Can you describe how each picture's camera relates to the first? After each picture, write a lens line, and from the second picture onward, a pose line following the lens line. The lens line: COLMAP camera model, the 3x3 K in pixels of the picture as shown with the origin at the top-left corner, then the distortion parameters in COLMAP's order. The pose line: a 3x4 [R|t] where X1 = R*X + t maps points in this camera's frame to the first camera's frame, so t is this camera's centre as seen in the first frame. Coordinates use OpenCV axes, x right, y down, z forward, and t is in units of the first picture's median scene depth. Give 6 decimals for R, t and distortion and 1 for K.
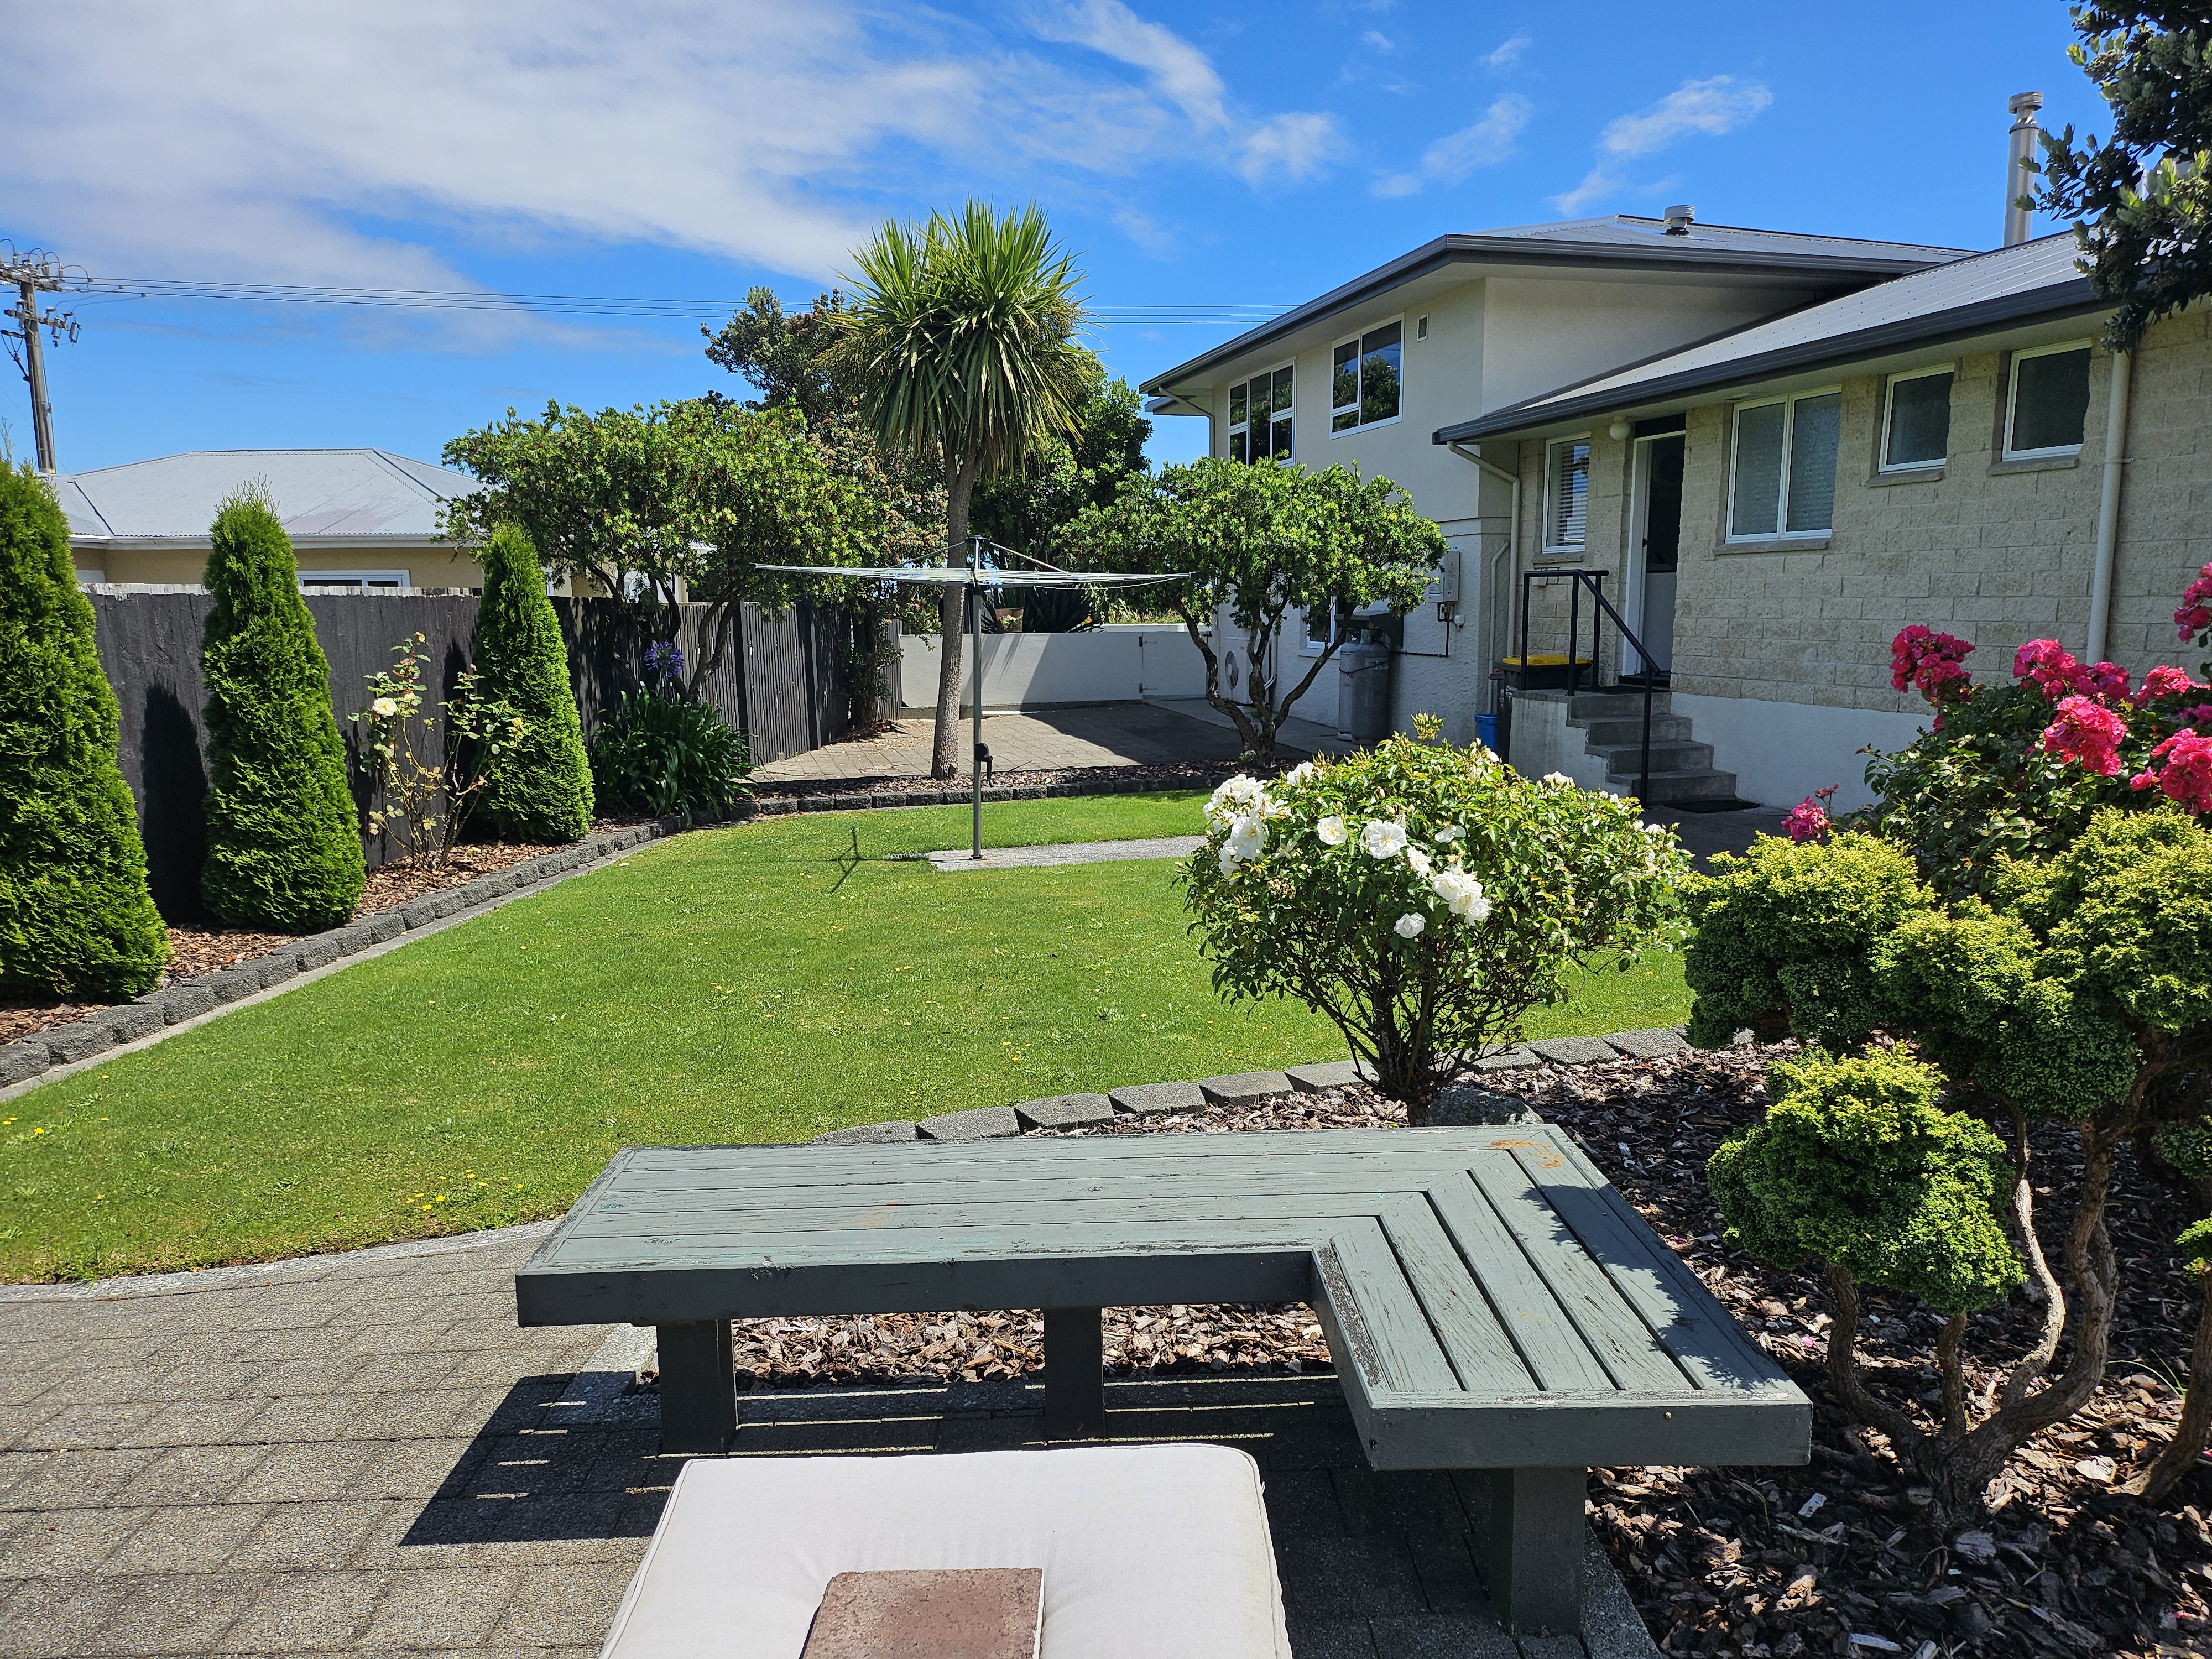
lens RADIAL K [[1548.1, 0, 1100.4], [0, 1548.1, 831.0], [0, 0, 1]] dist [0.075764, -0.087960]
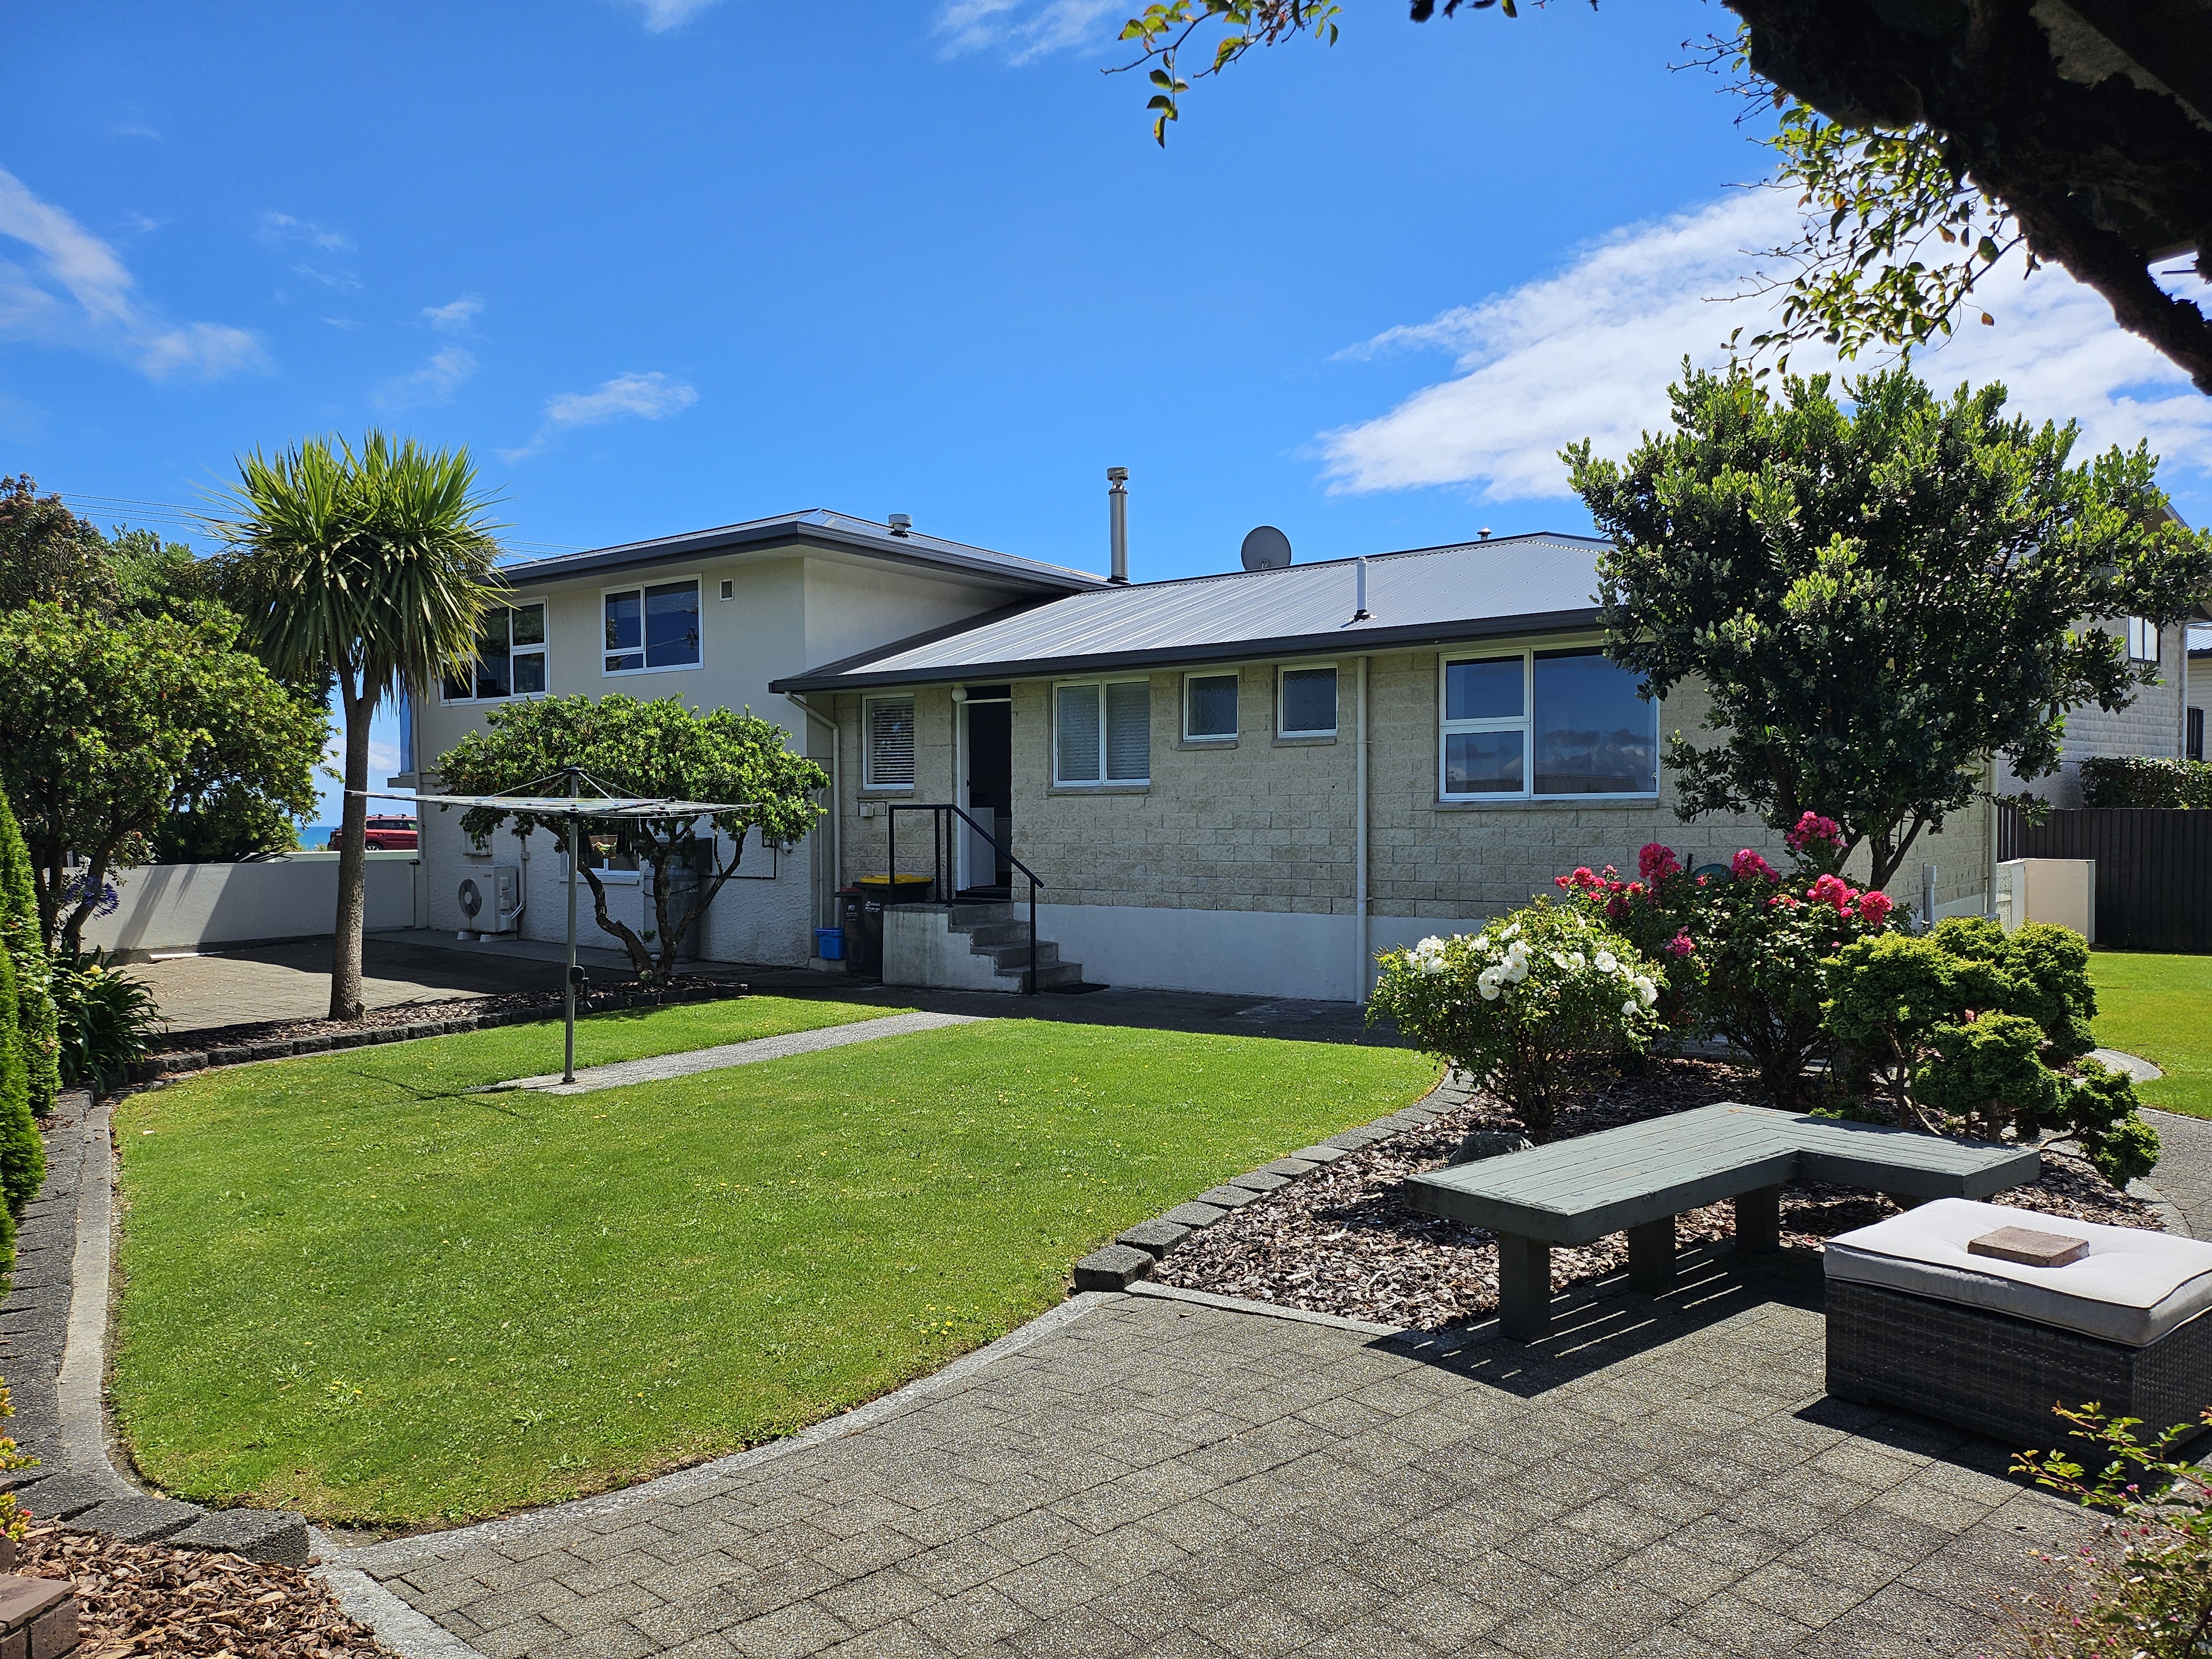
lens RADIAL K [[1516.9, 0, 1106.0], [0, 1516.9, 829.5], [0, 0, 1]] dist [0.005331, -0.000262]
pose [[0.789025, -0.000126, 0.614361, -0.306007], [0.089777, 0.989289, -0.115099, -0.000360], [-0.607766, 0.145972, 0.780585, -0.000158]]
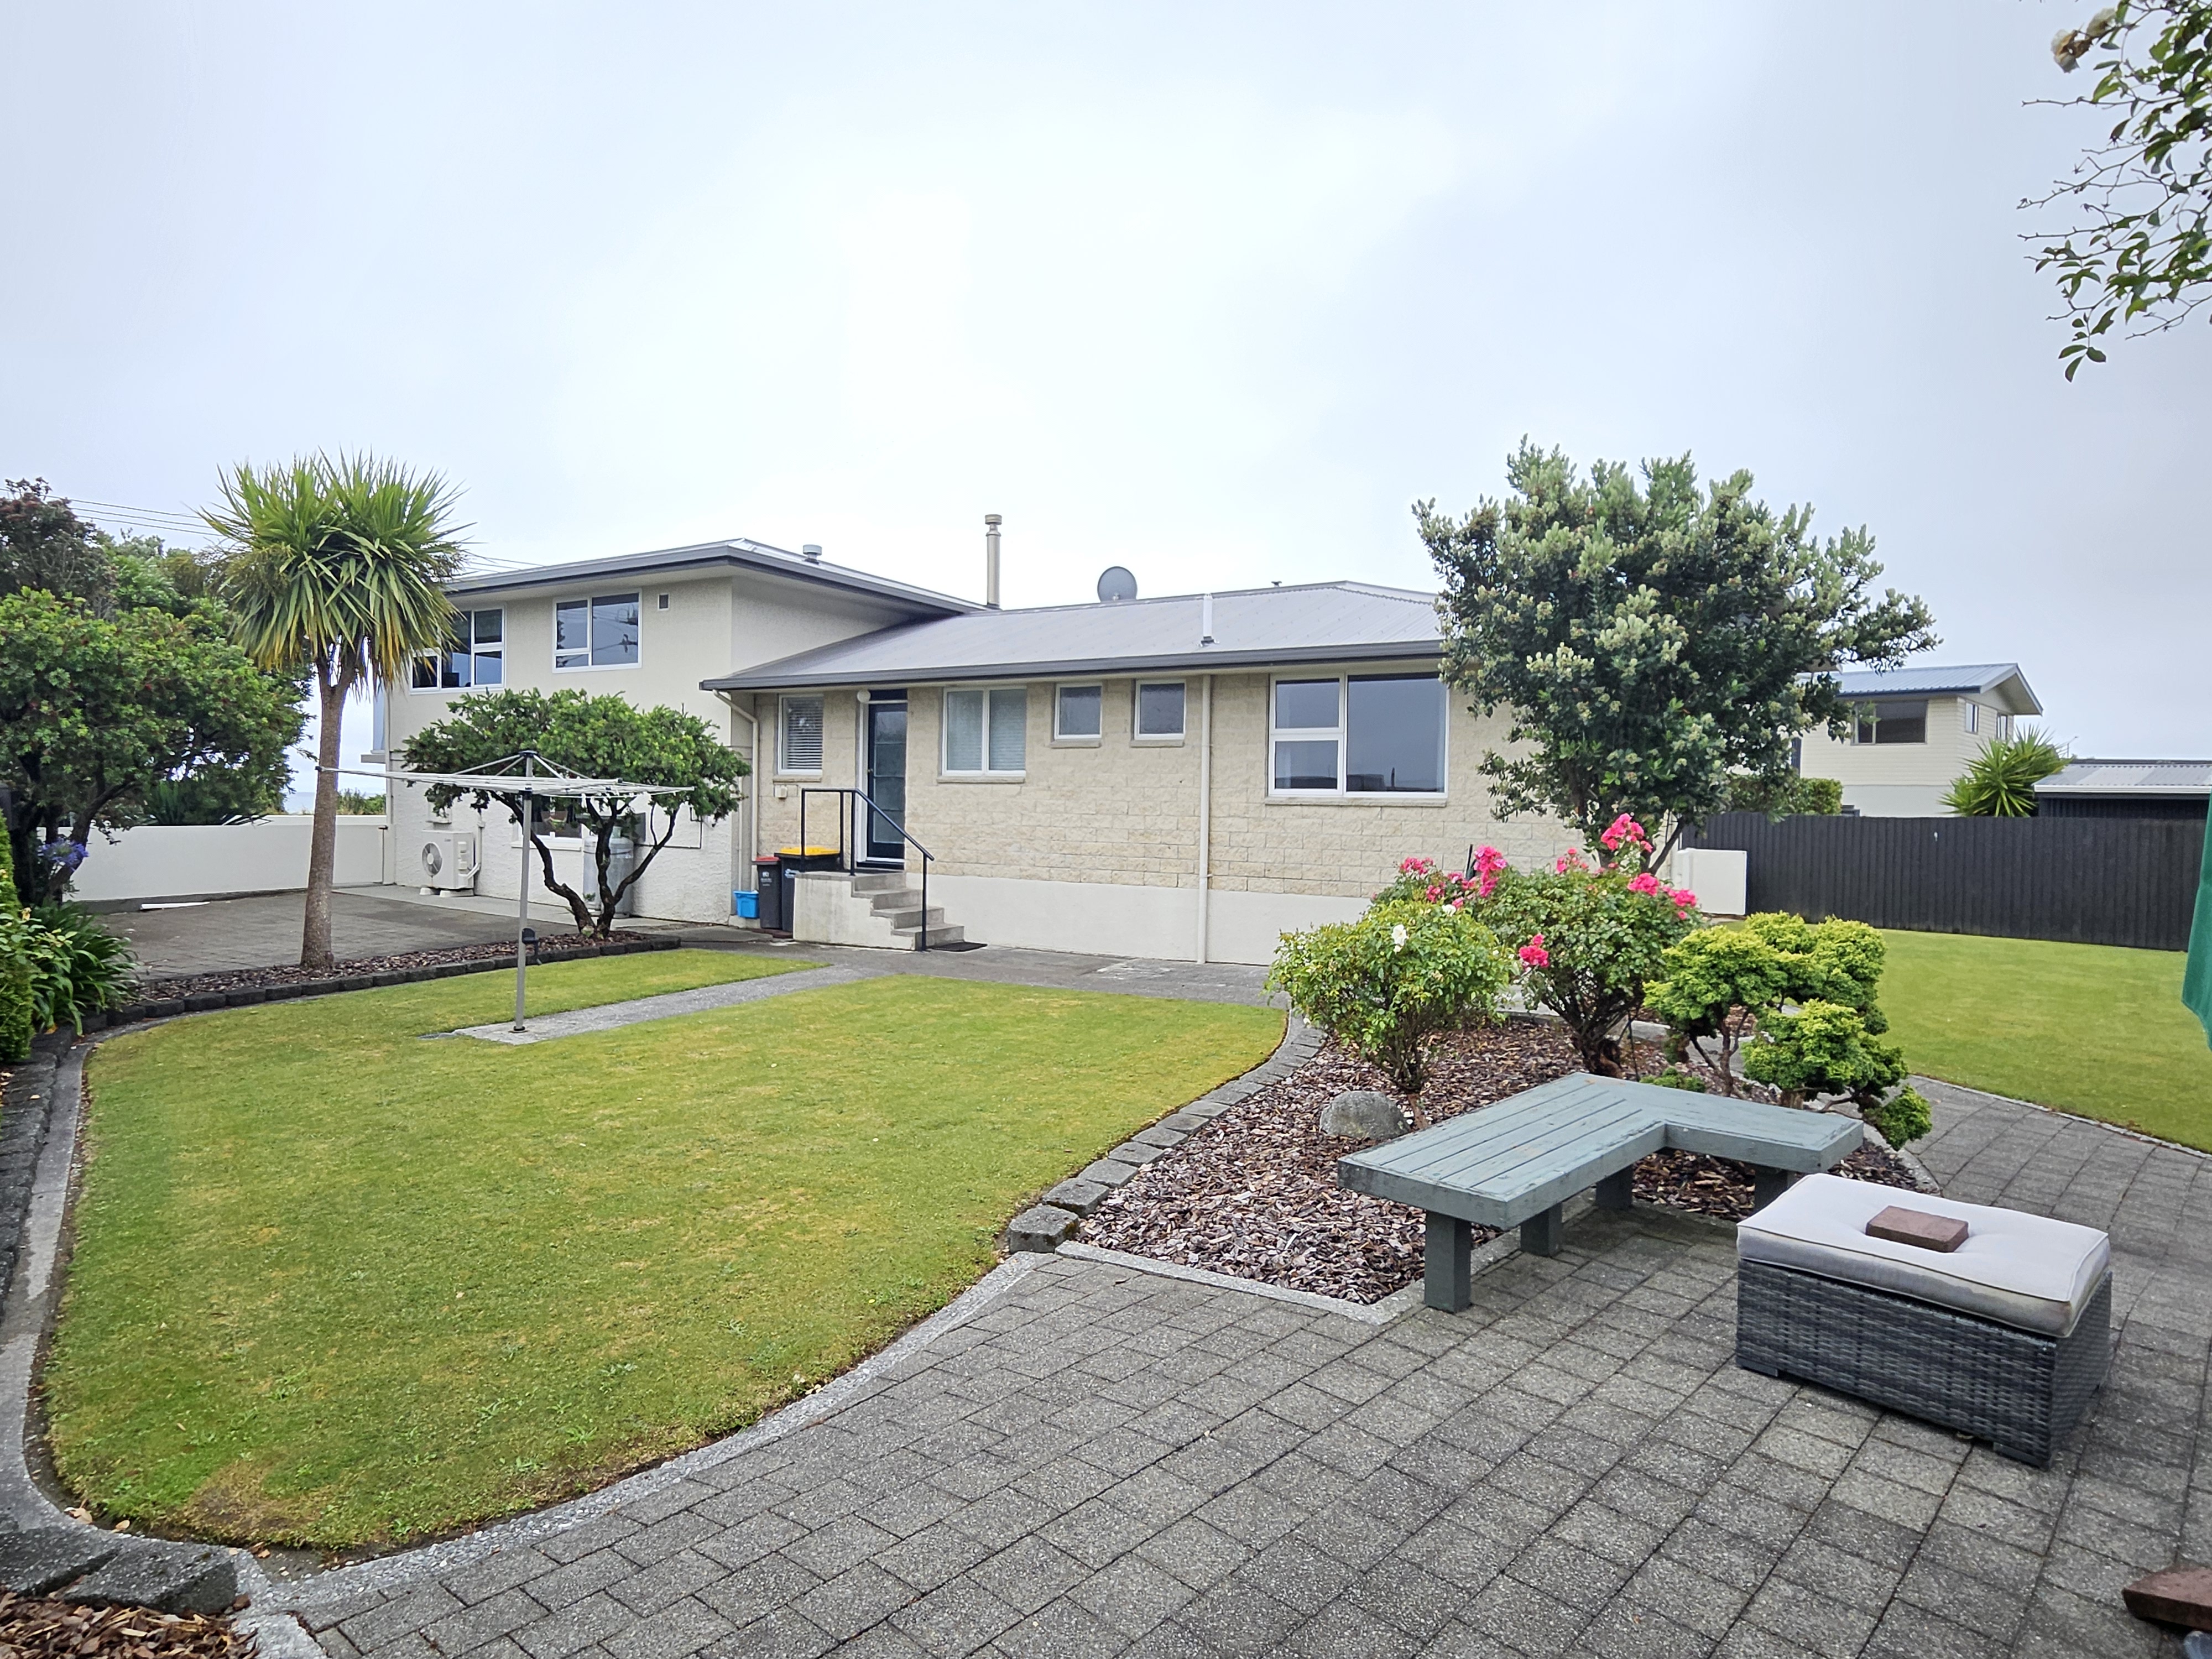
lens RADIAL K [[1209.4, 0, 1088.5], [0, 1209.4, 811.4], [0, 0, 1]] dist [-0.045206, 0.027090]
pose [[0.720919, 0.014629, 0.692865, -0.290399], [0.080412, 0.991259, -0.104597, -0.011994], [-0.688338, 0.131120, 0.713441, 0.053318]]
